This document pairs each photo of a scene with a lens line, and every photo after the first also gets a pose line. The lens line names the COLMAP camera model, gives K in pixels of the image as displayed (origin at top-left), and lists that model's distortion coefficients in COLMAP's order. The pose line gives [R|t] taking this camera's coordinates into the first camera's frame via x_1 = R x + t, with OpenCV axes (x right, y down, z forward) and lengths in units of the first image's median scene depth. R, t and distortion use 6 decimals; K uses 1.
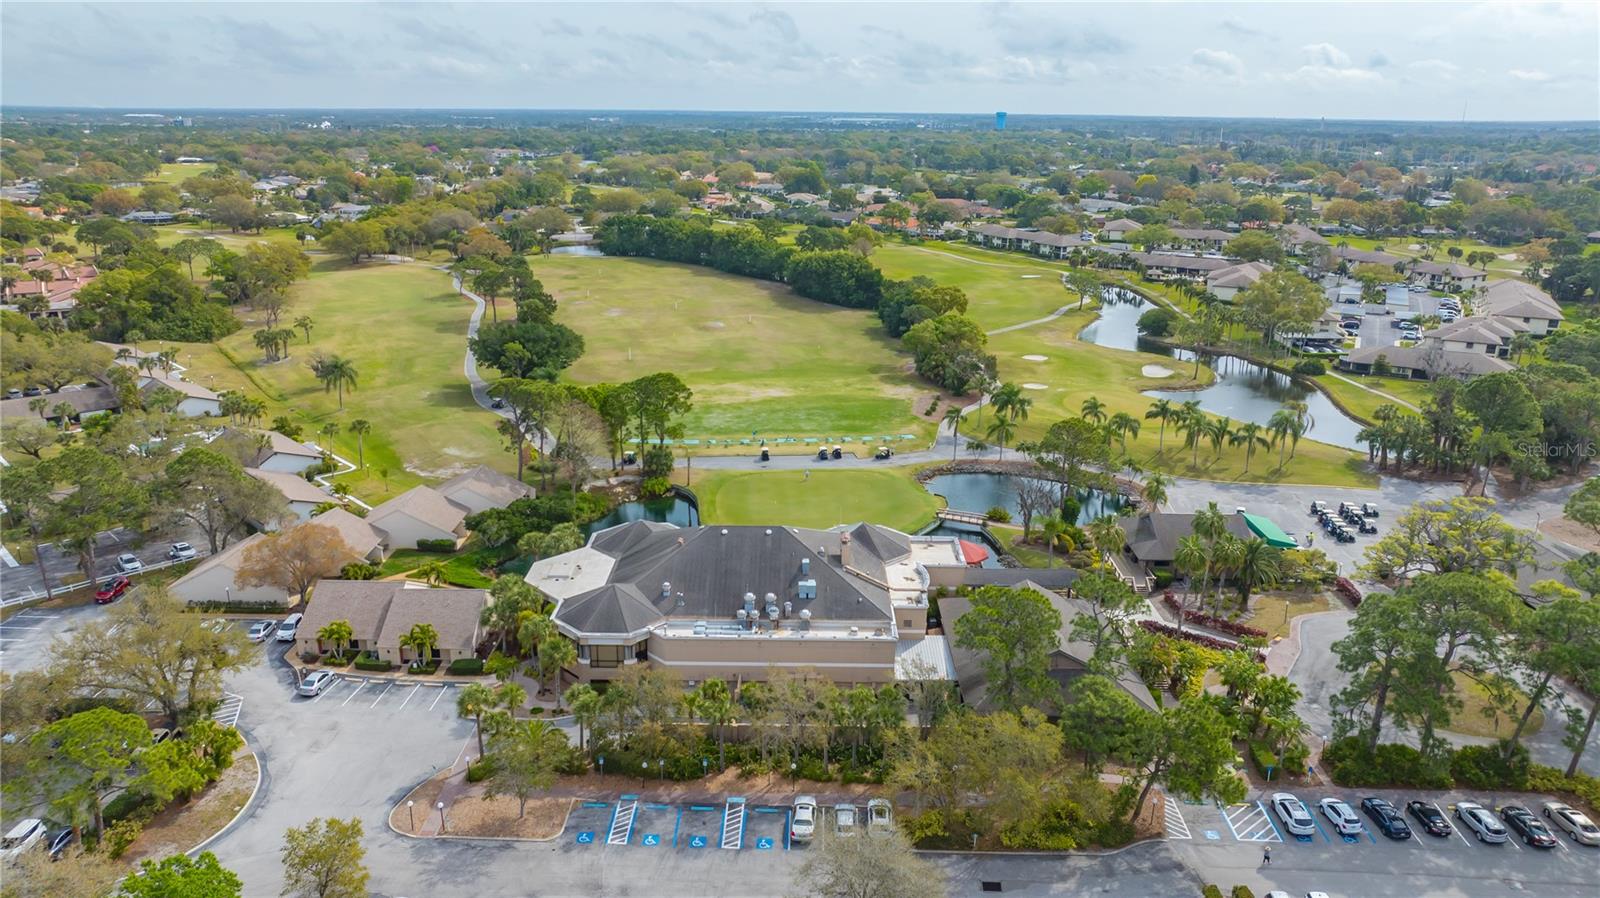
lens RADIAL K [[1134.9, 0, 798.1], [0, 1134.9, 448.7], [0, 0, 1]] dist [-0.009320, -0.000927]
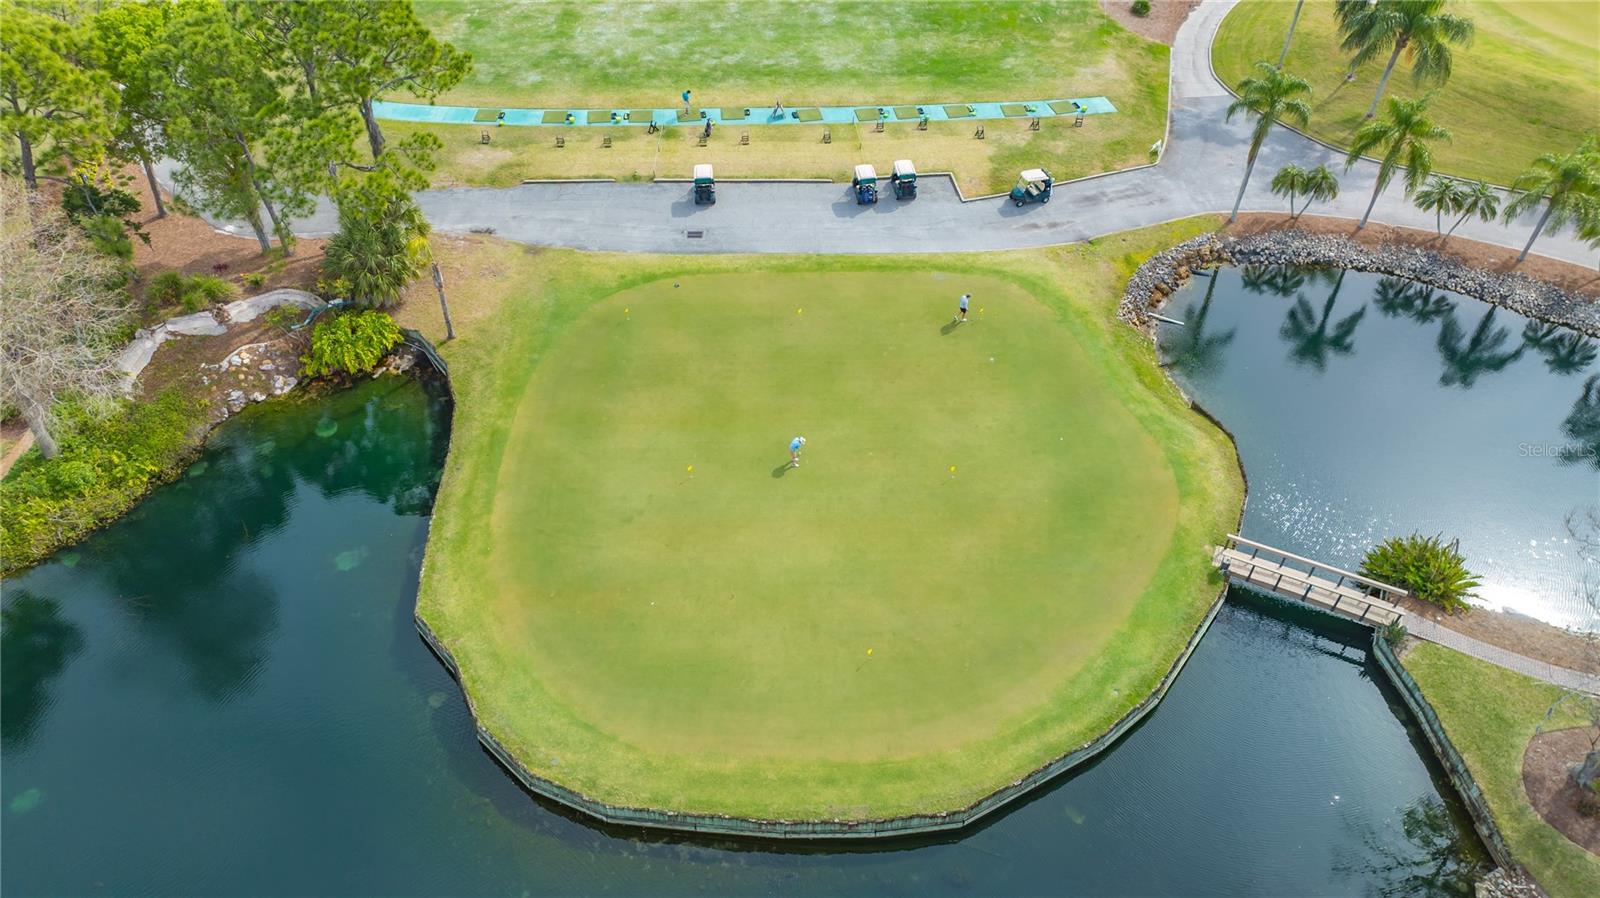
lens RADIAL K [[1134.9, 0, 800.8], [0, 1134.9, 449.1], [0, 0, 1]] dist [-0.009320, -0.000927]
pose [[0.998140, 0.042115, -0.044088, 0.021004], [-0.016529, 0.882935, 0.469205, -0.089753], [0.058687, -0.467603, 0.881988, 0.636036]]
